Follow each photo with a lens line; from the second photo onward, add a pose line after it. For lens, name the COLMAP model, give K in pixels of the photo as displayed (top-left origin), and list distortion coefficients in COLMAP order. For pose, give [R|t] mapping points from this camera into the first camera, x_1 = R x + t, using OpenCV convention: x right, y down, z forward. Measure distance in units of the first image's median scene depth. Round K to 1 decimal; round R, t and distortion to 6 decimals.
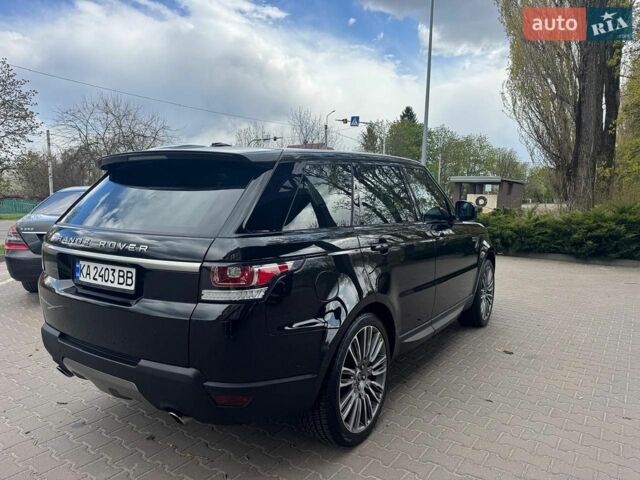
lens RADIAL K [[454.5, 0, 320.7], [0, 454.5, 240.7], [0, 0, 1]] dist [-0.028010, -0.015391]
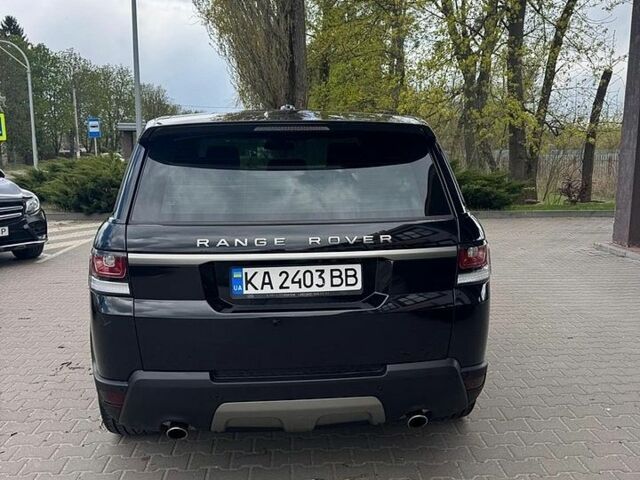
lens RADIAL K [[600.5, 0, 319.2], [0, 600.5, 237.6], [0, 0, 1]] dist [-0.001699, 0.000000]
pose [[0.778052, -0.107976, 0.618851, -0.143129], [0.075346, 0.994046, 0.078711, -0.010109], [-0.623665, -0.014613, 0.781555, 0.020829]]
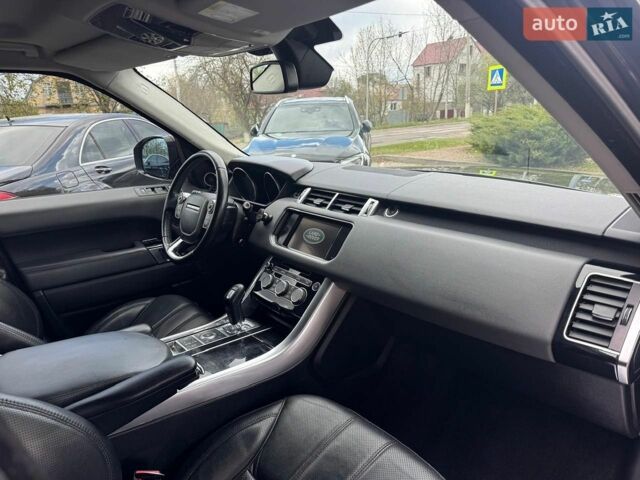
lens RADIAL K [[453.7, 0, 319.2], [0, 453.7, 242.9], [0, 0, 1]] dist [0.042322, -0.056116]
pose [[0.952521, 0.031078, -0.302883, 0.043148], [0.028069, 0.981578, 0.188989, -0.021257], [0.303176, -0.188517, 0.934101, 0.184832]]
